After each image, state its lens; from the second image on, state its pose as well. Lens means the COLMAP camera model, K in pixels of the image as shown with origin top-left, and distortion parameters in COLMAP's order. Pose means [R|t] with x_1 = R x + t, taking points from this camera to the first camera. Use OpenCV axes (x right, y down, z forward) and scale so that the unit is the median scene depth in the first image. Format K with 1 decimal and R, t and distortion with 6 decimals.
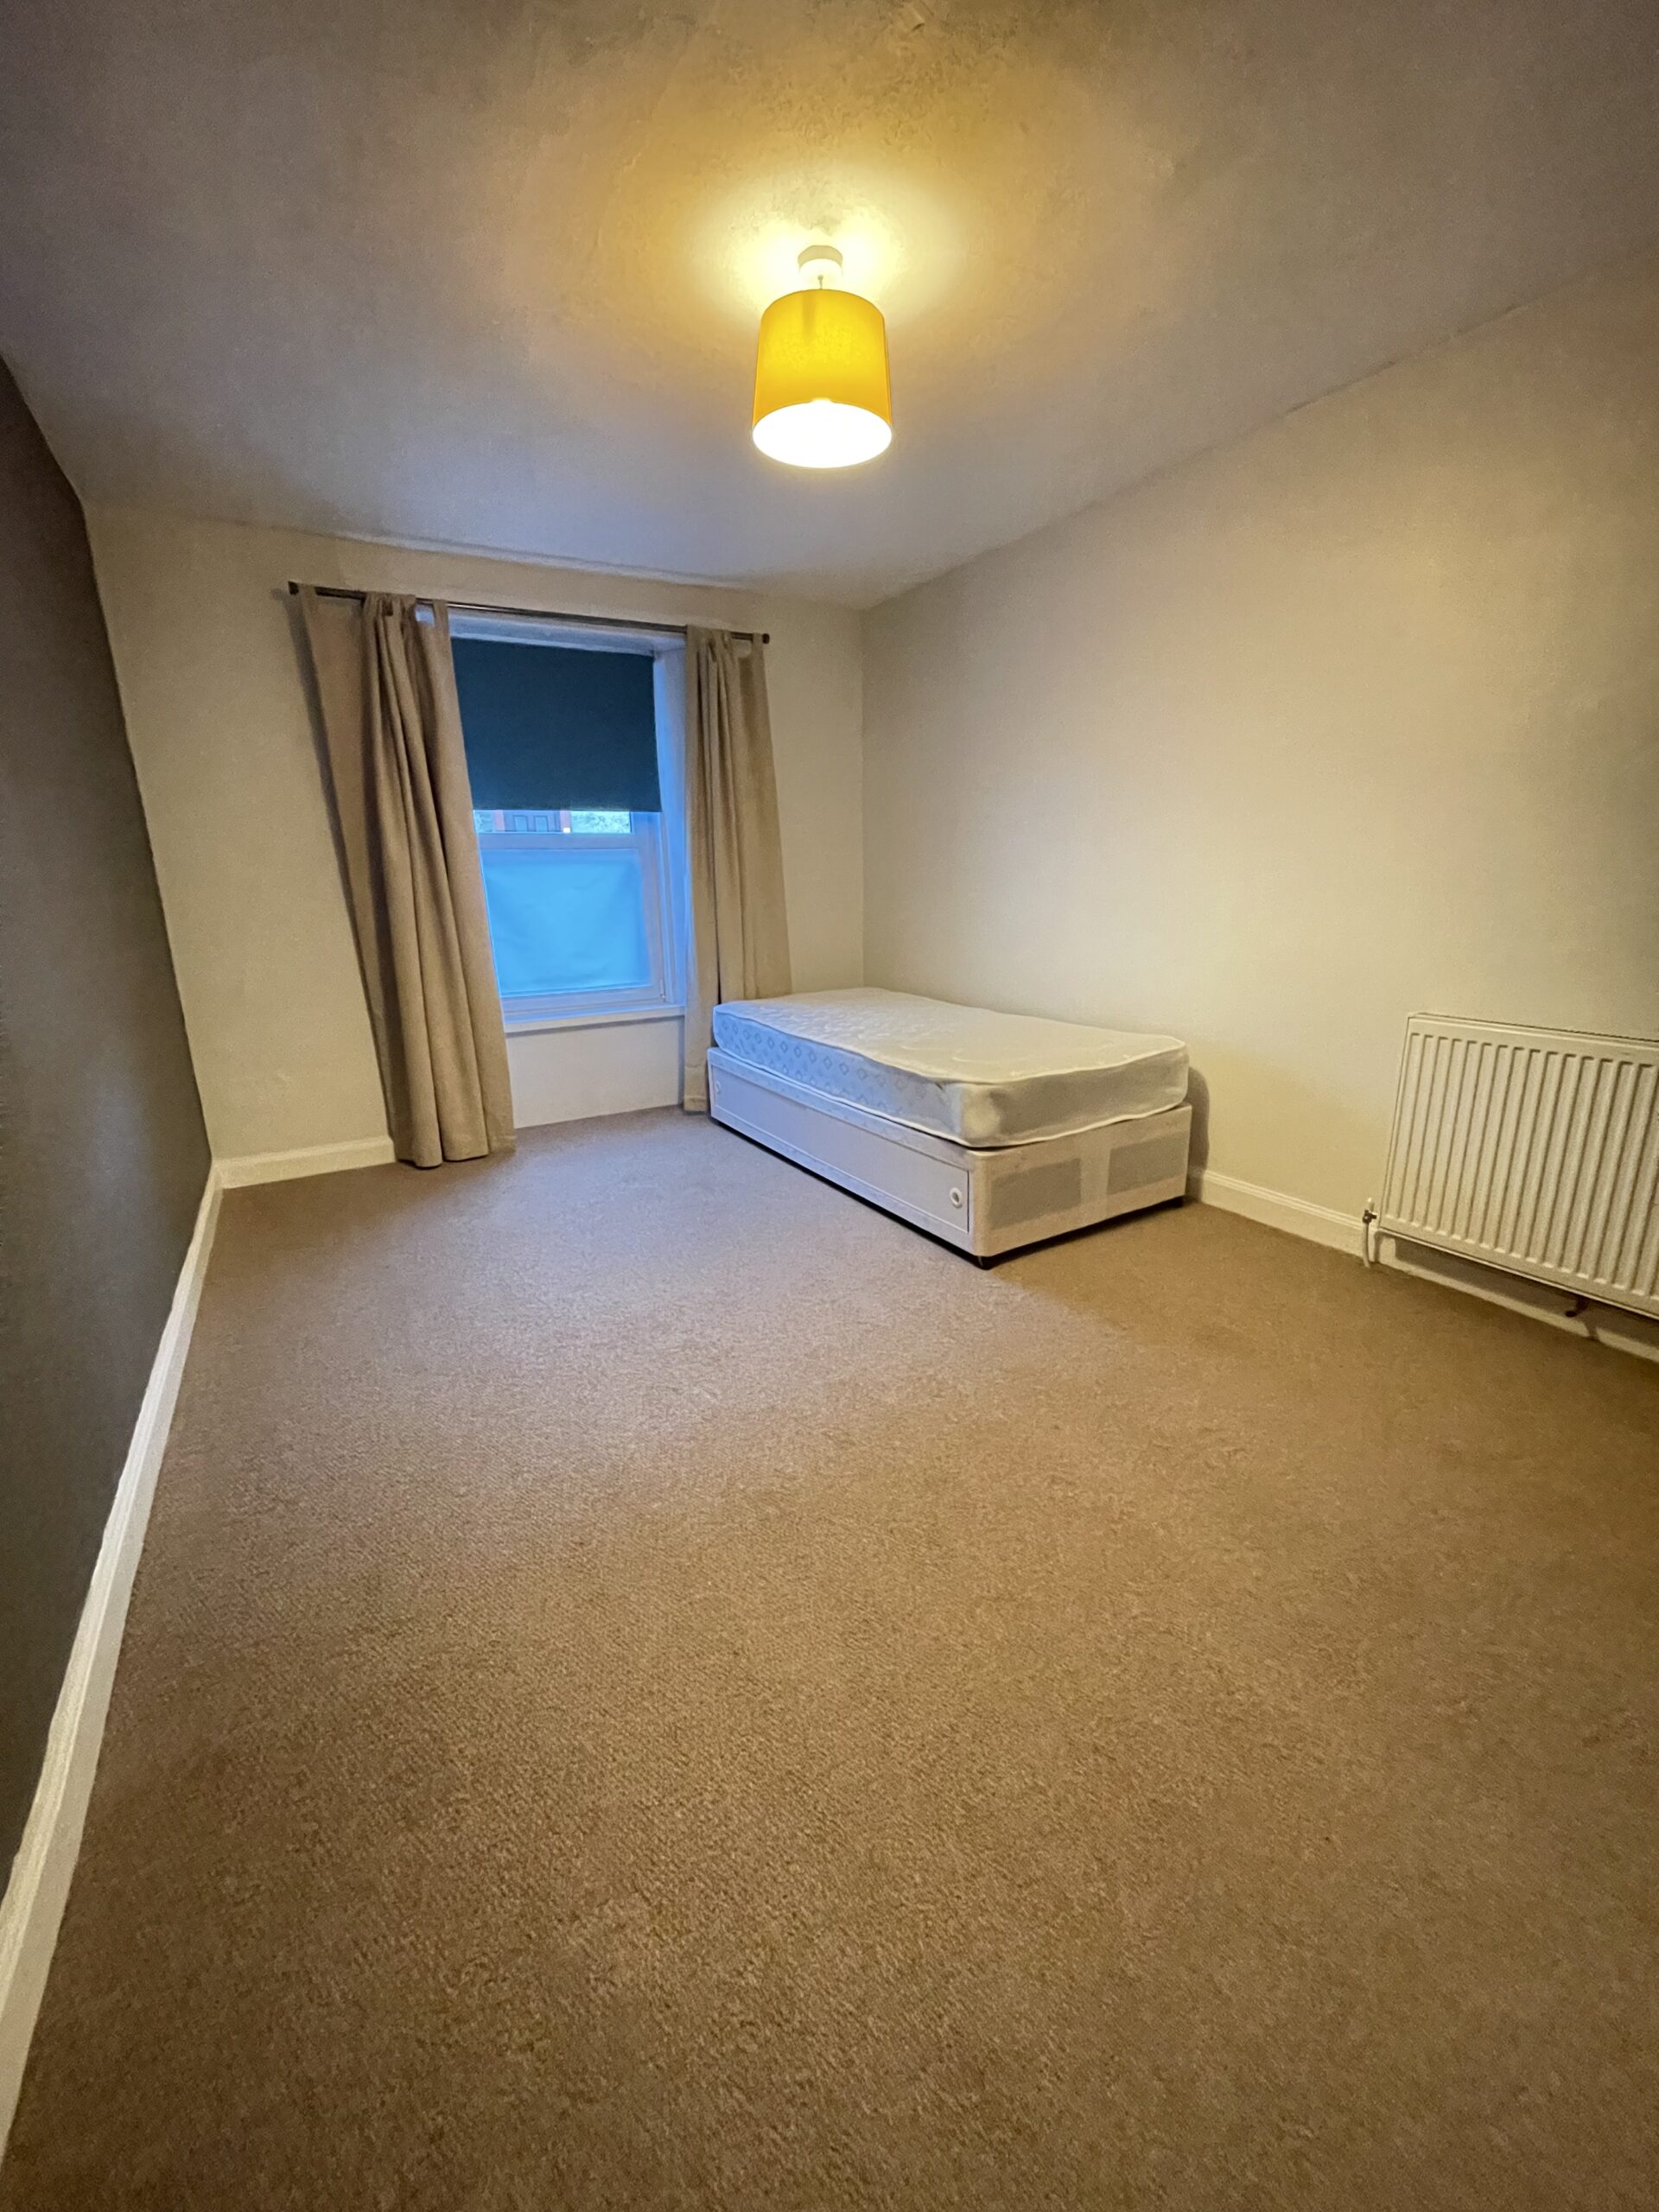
lens RADIAL K [[888.4, 0, 822.1], [0, 888.4, 1103.8], [0, 0, 1]] dist [-0.000689, -0.000115]
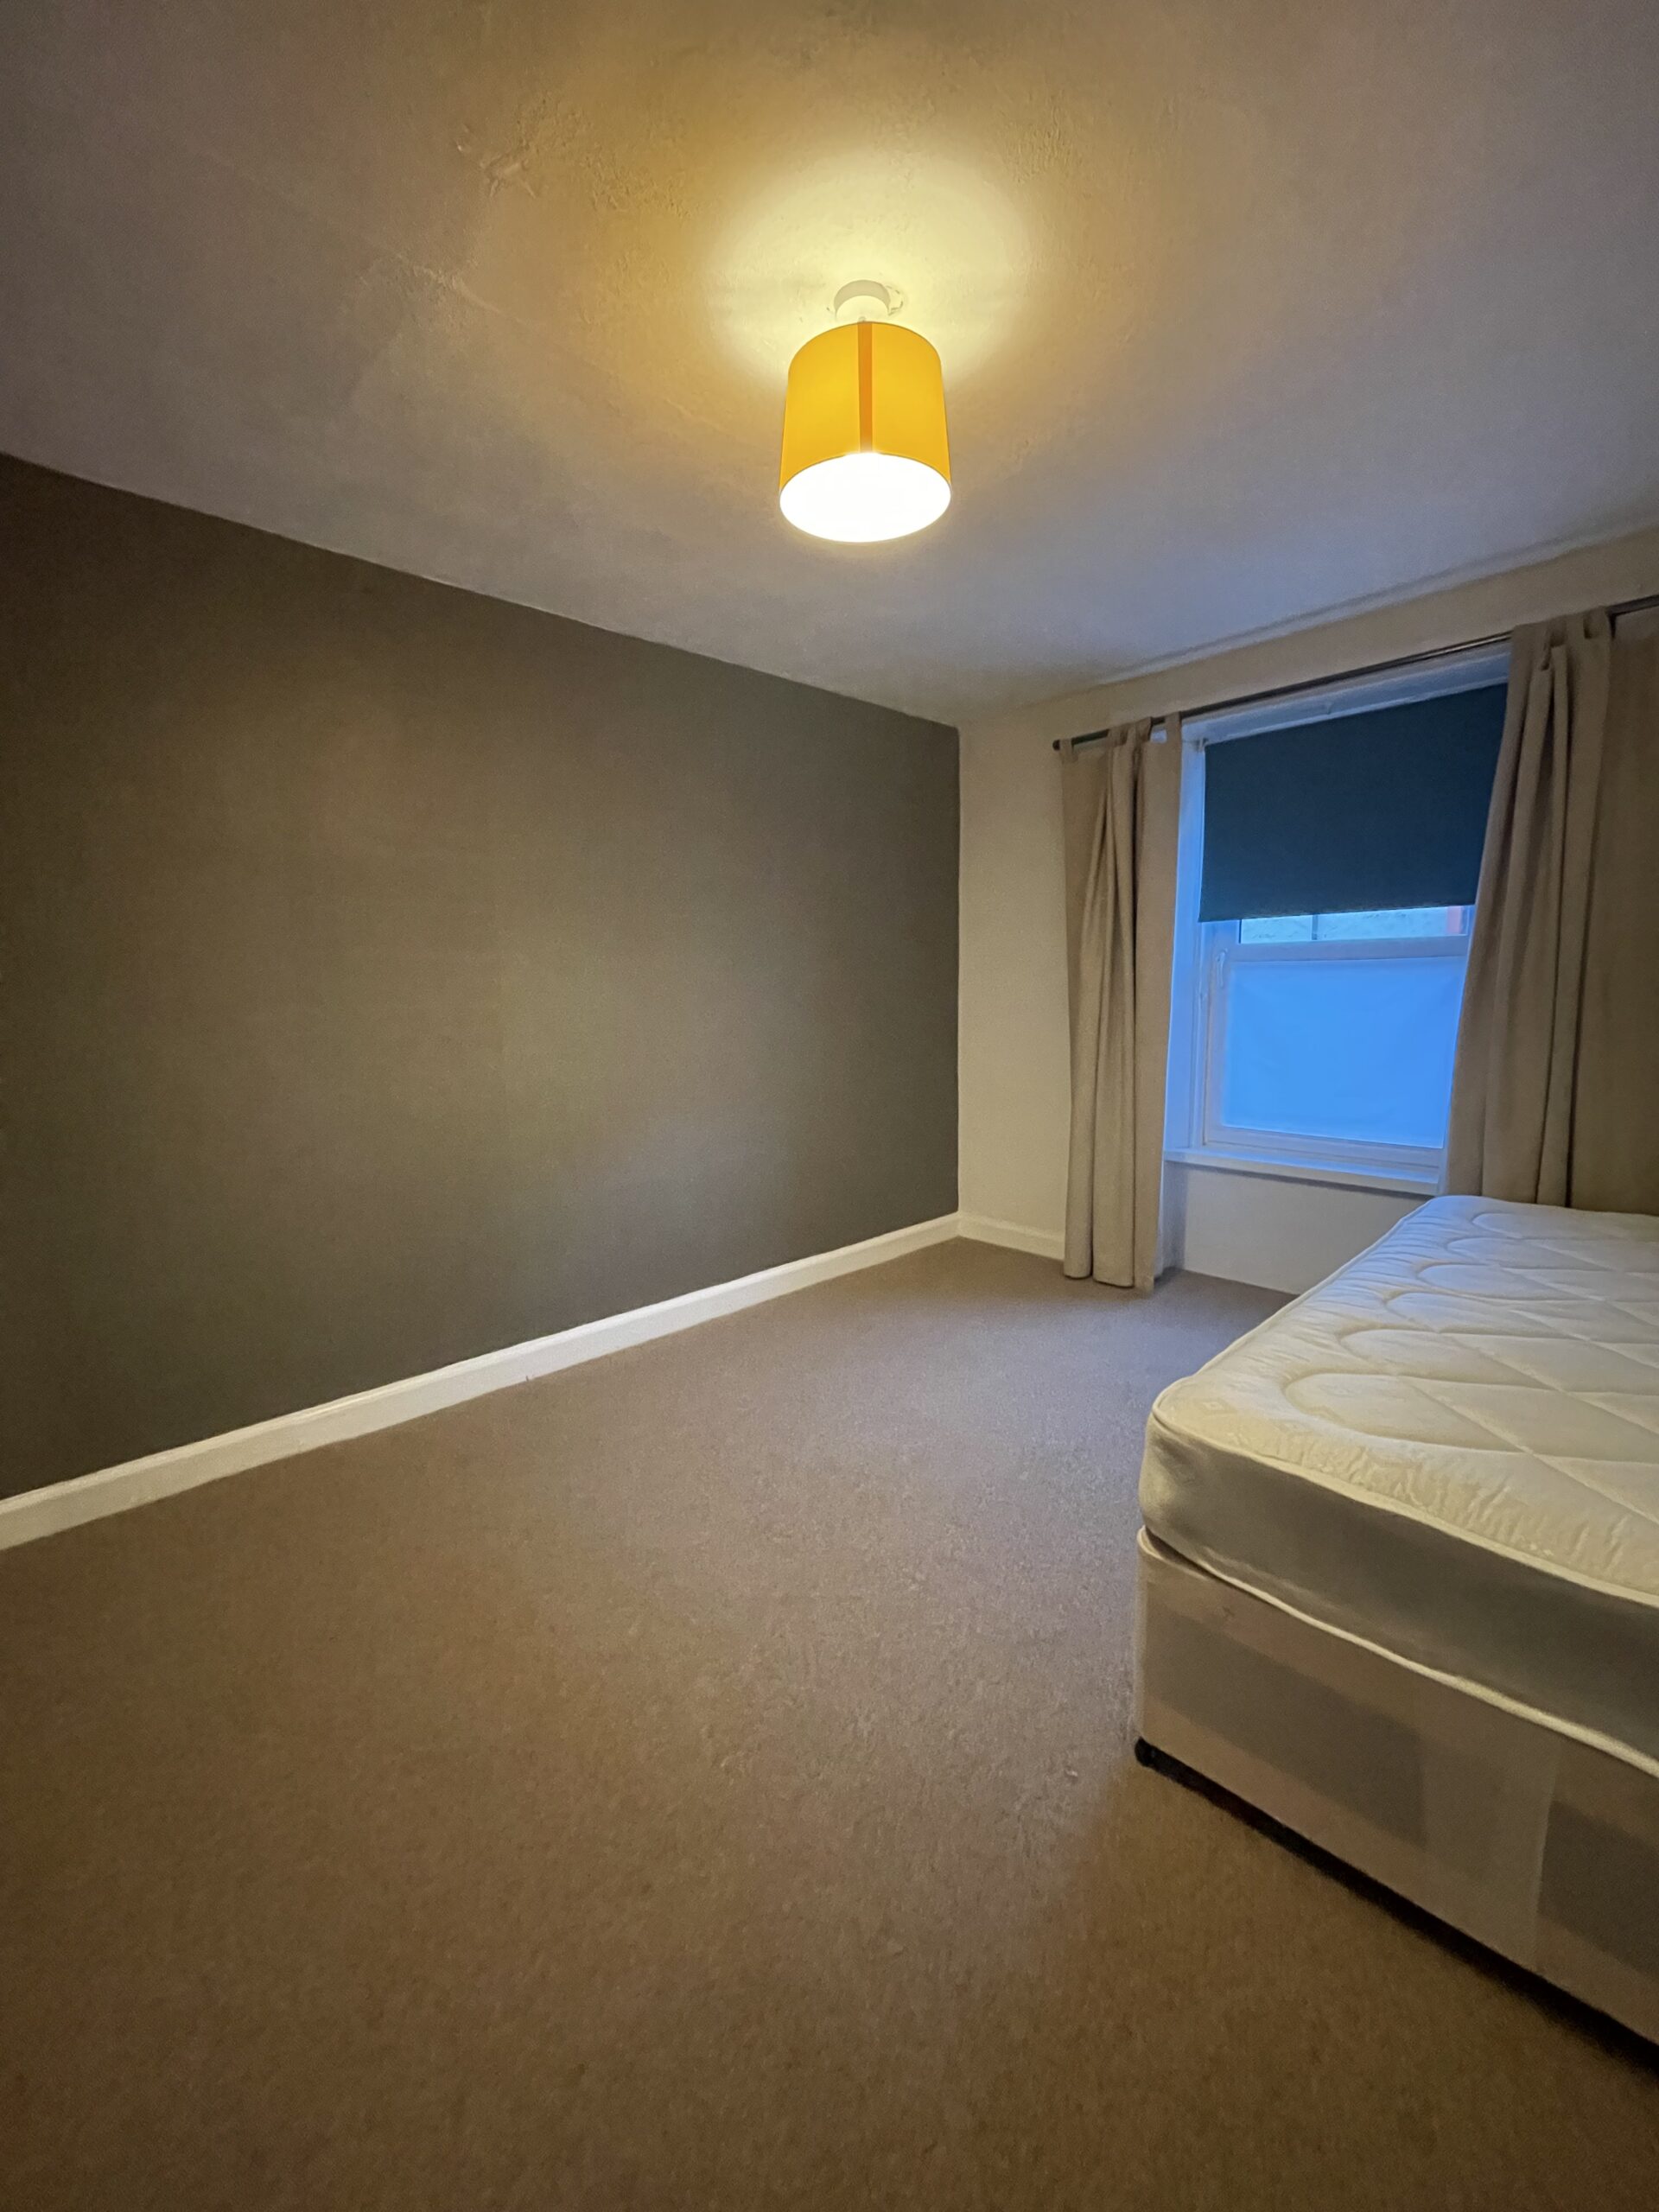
lens RADIAL K [[892.2, 0, 820.7], [0, 892.2, 1107.3], [0, 0, 1]] dist [-0.002631, 0.000024]
pose [[0.233801, 0.151031, -0.960482, 0.434821], [-0.234764, 0.967402, 0.094973, -0.144086], [0.943516, 0.203282, 0.261636, 0.437328]]
